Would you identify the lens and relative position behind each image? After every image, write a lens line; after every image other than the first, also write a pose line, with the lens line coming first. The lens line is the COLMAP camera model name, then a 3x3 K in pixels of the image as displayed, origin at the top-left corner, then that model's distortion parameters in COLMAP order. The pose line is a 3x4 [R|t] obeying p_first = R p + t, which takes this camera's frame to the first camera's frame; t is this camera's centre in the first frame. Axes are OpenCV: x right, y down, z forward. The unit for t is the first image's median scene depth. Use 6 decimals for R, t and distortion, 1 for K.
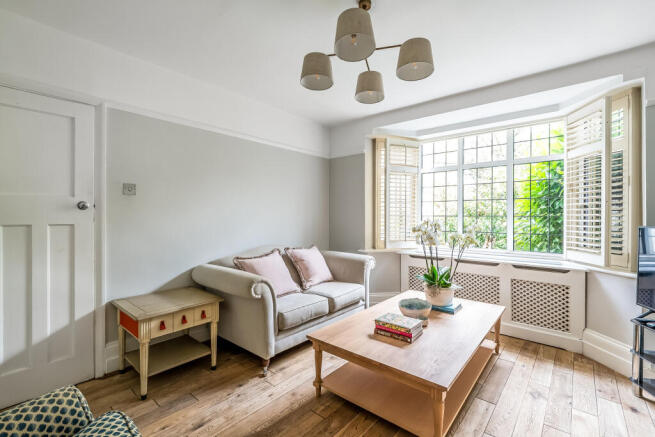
lens RADIAL K [[295.2, 0, 328.1], [0, 295.2, 215.2], [0, 0, 1]] dist [0.026752, 0.000062]
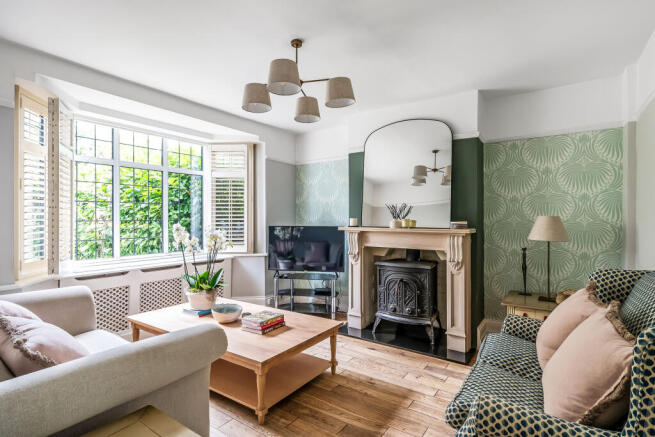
lens RADIAL K [[342.9, 0, 327.5], [0, 342.9, 218.5], [0, 0, 1]] dist [-0.001527, -0.000268]
pose [[-0.094348, -0.001475, 0.995538, -0.728905], [0.003133, 0.999994, 0.001778, -0.005626], [-0.995534, 0.003287, -0.094342, 0.614587]]
